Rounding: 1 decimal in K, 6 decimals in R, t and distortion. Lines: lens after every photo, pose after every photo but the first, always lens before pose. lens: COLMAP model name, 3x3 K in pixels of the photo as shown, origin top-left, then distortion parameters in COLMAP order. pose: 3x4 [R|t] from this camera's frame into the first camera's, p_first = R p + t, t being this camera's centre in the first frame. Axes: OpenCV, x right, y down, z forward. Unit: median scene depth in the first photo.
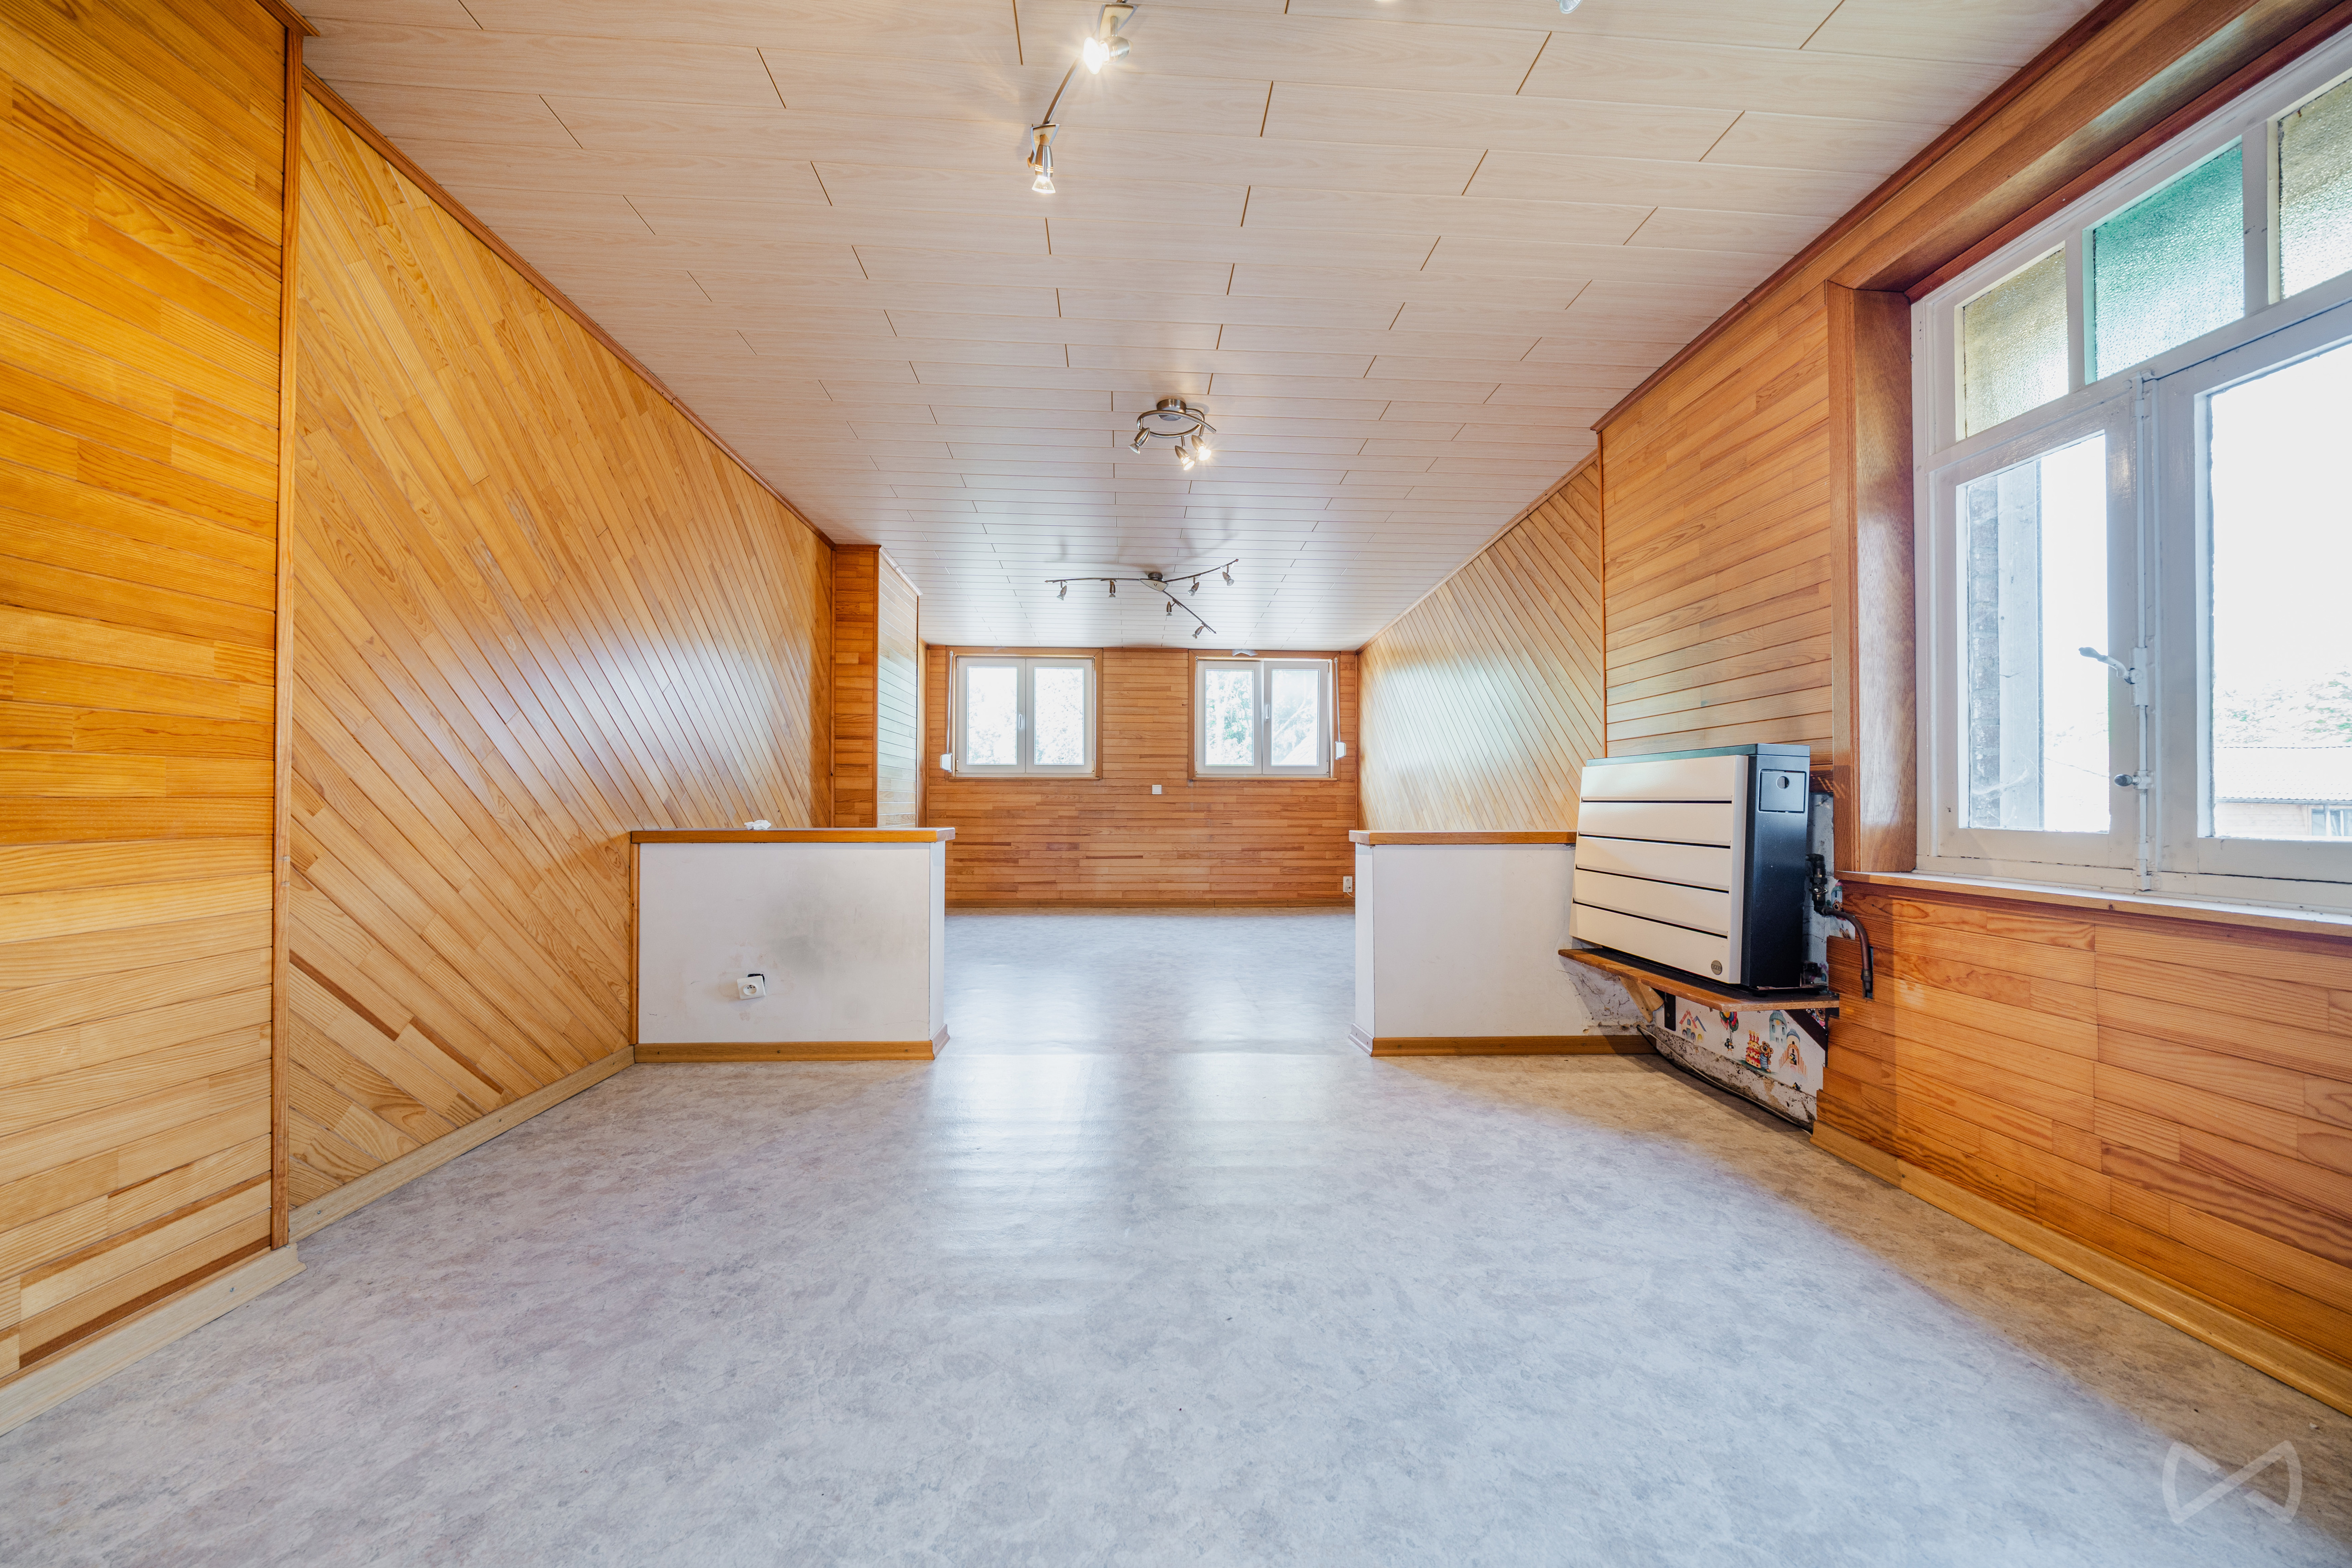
lens RADIAL K [[795.8, 0, 1169.2], [0, 795.8, 790.0], [0, 0, 1]] dist [-0.012872, 0.000208]
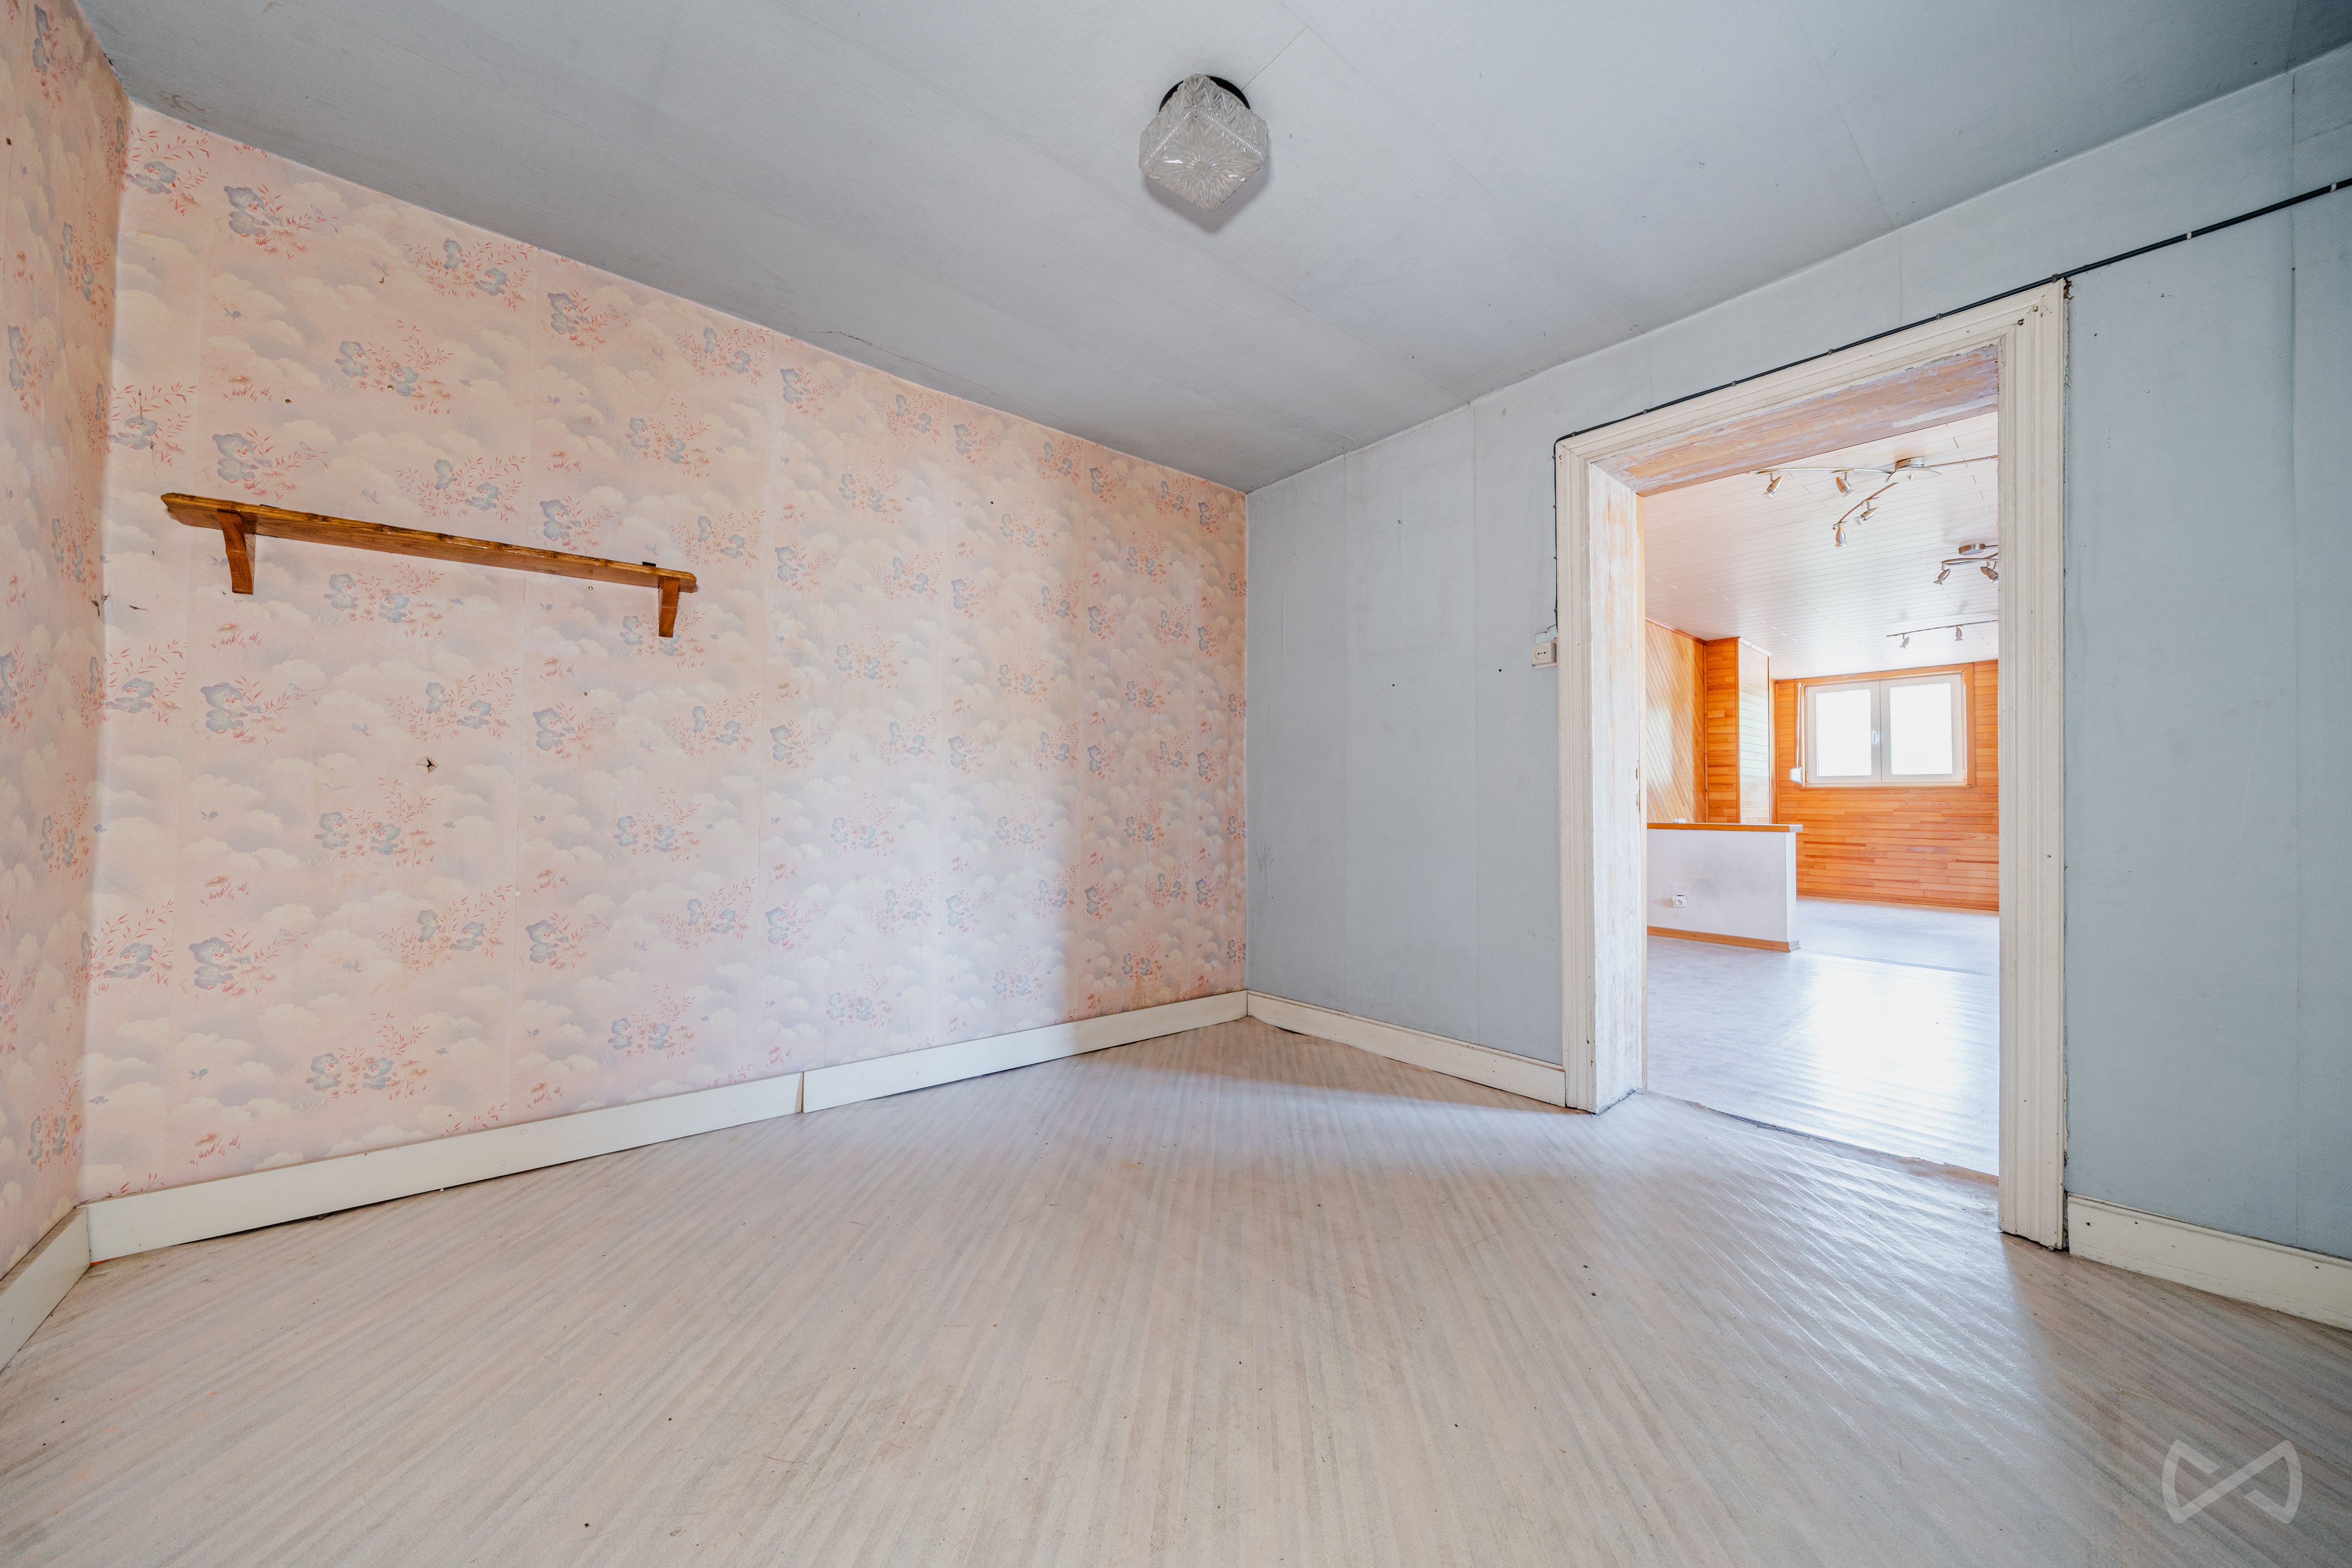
lens RADIAL K [[795.8, 0, 1170.3], [0, 795.8, 795.1], [0, 0, 1]] dist [-0.012872, 0.000208]
pose [[0.586619, -0.008203, -0.809821, 0.226116], [0.009591, 0.999949, -0.003181, -0.016096], [0.809806, -0.005901, 0.586668, -0.804907]]
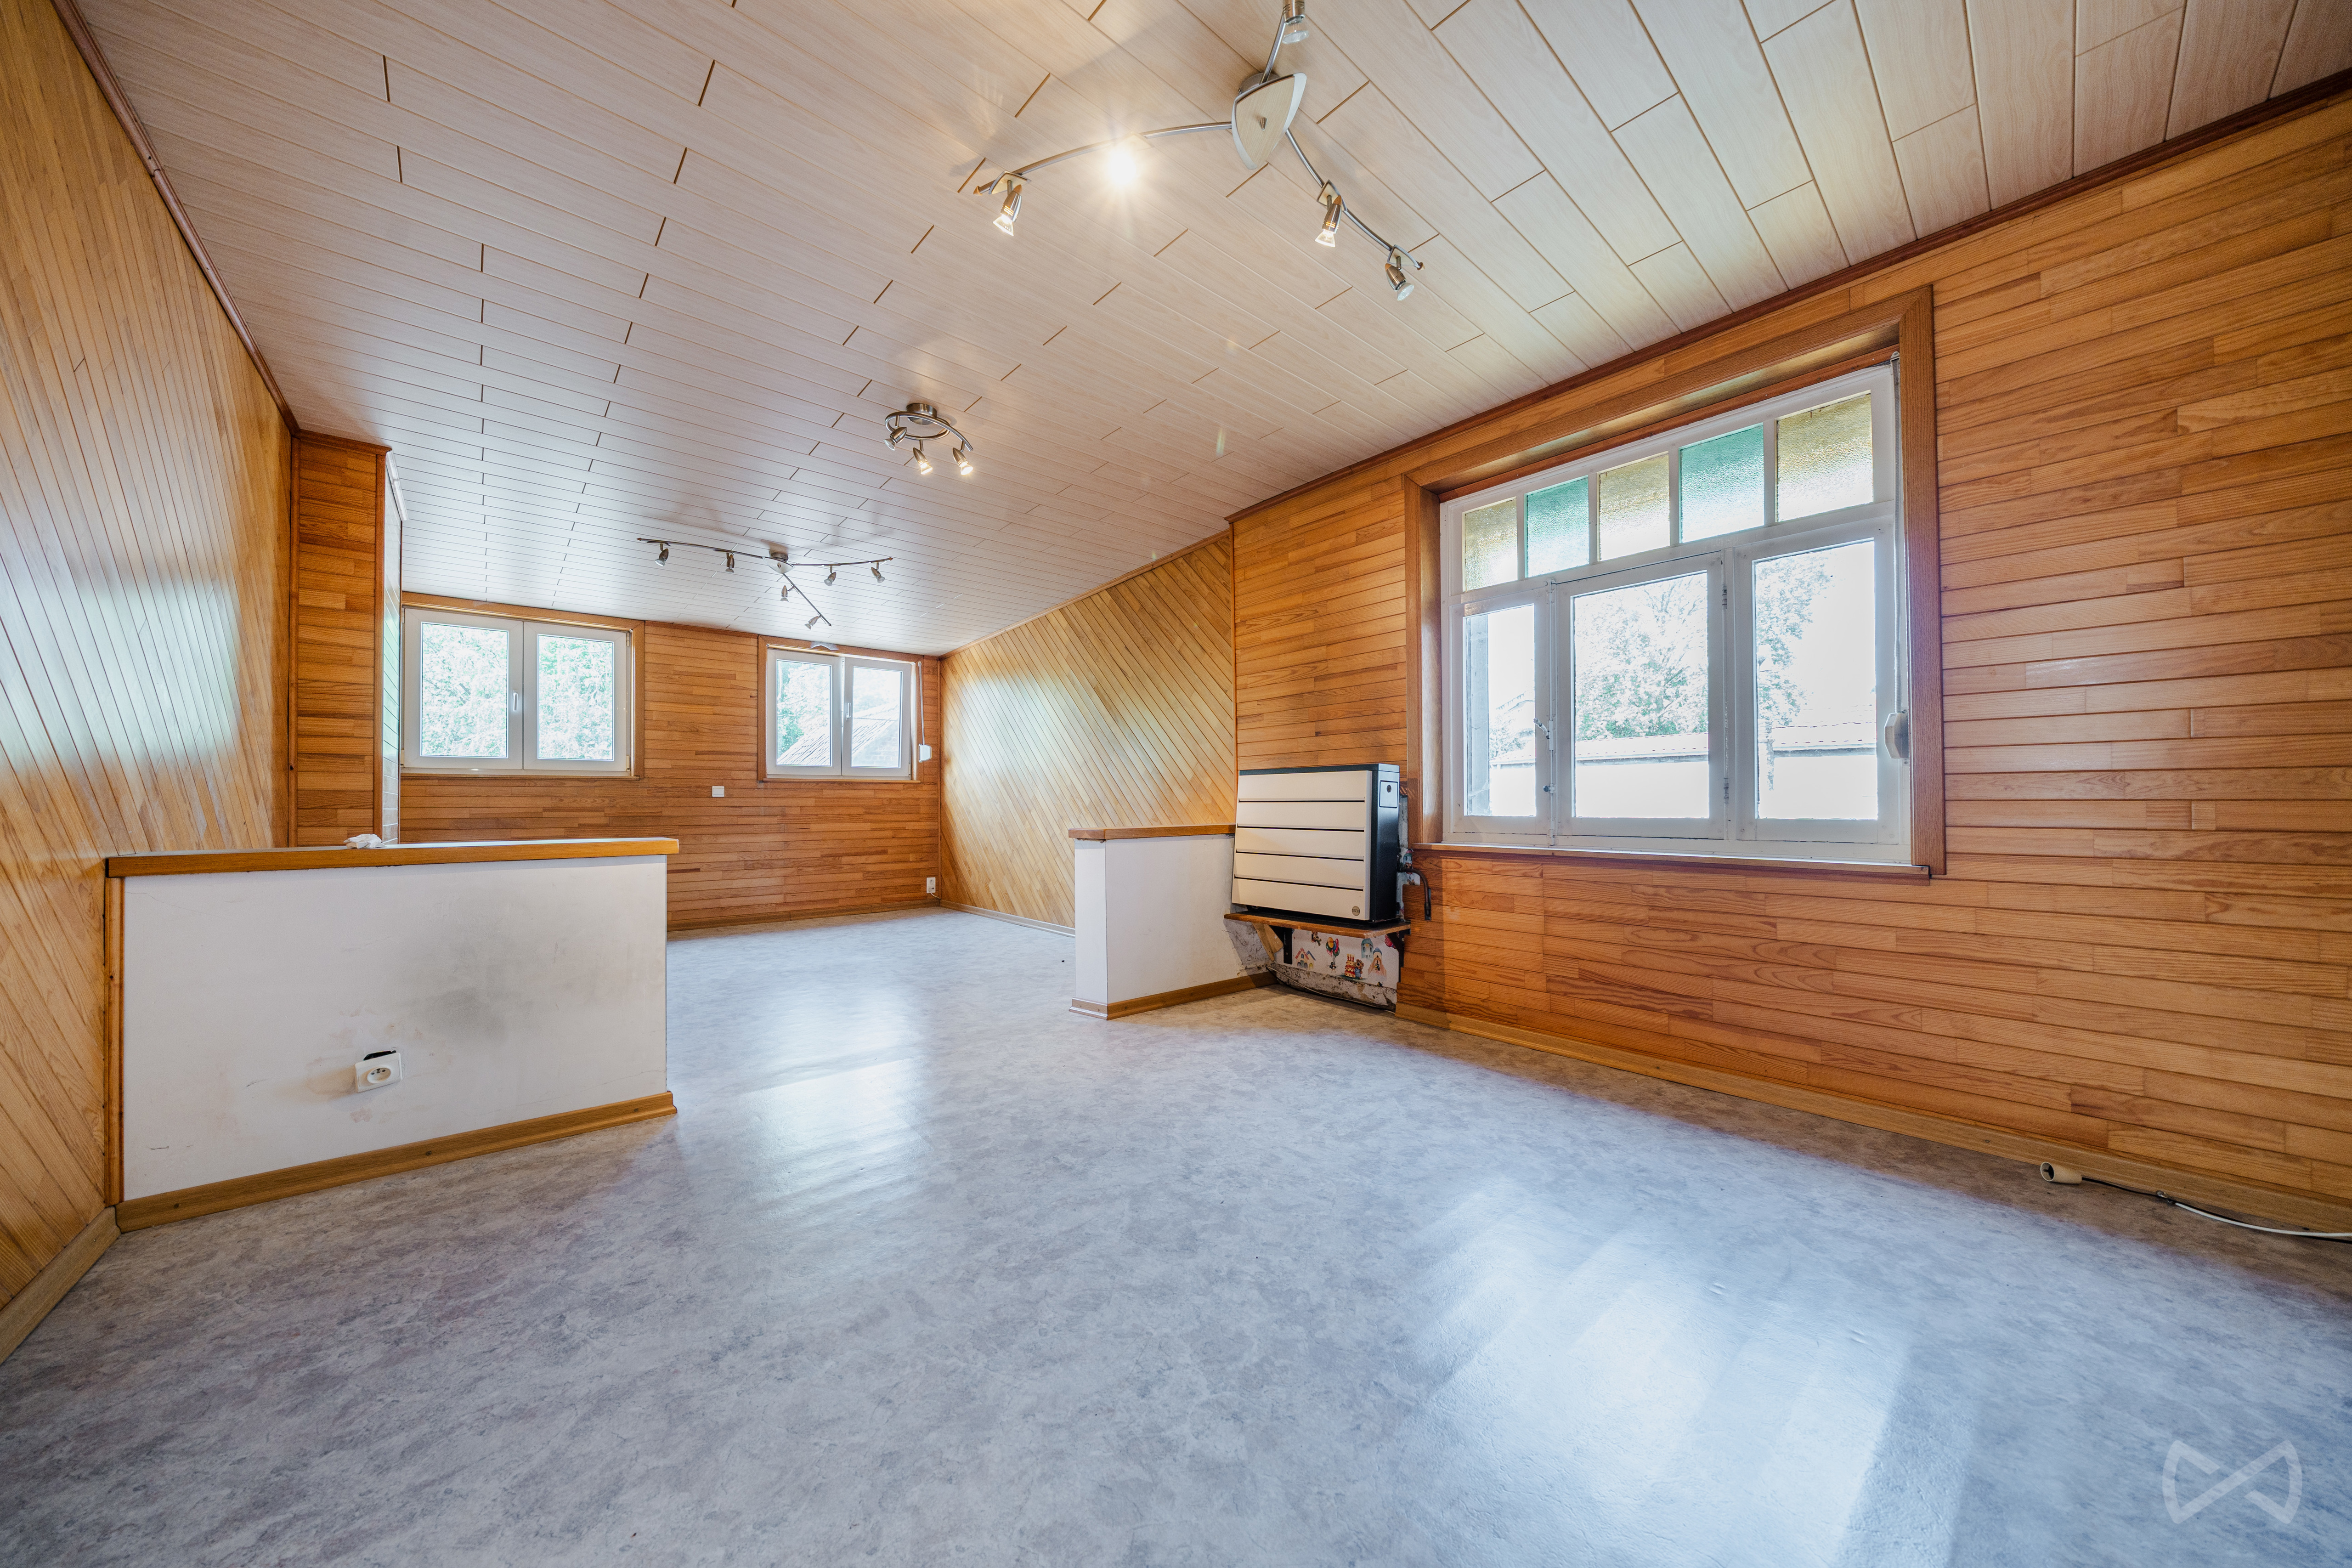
lens RADIAL K [[795.8, 0, 1195.4], [0, 795.8, 781.7], [0, 0, 1]] dist [-0.012872, 0.000208]
pose [[0.781350, 0.010427, 0.624006, -0.255939], [-0.001425, 0.999888, -0.014924, 0.000770], [-0.624092, 0.010772, 0.781277, 0.002537]]
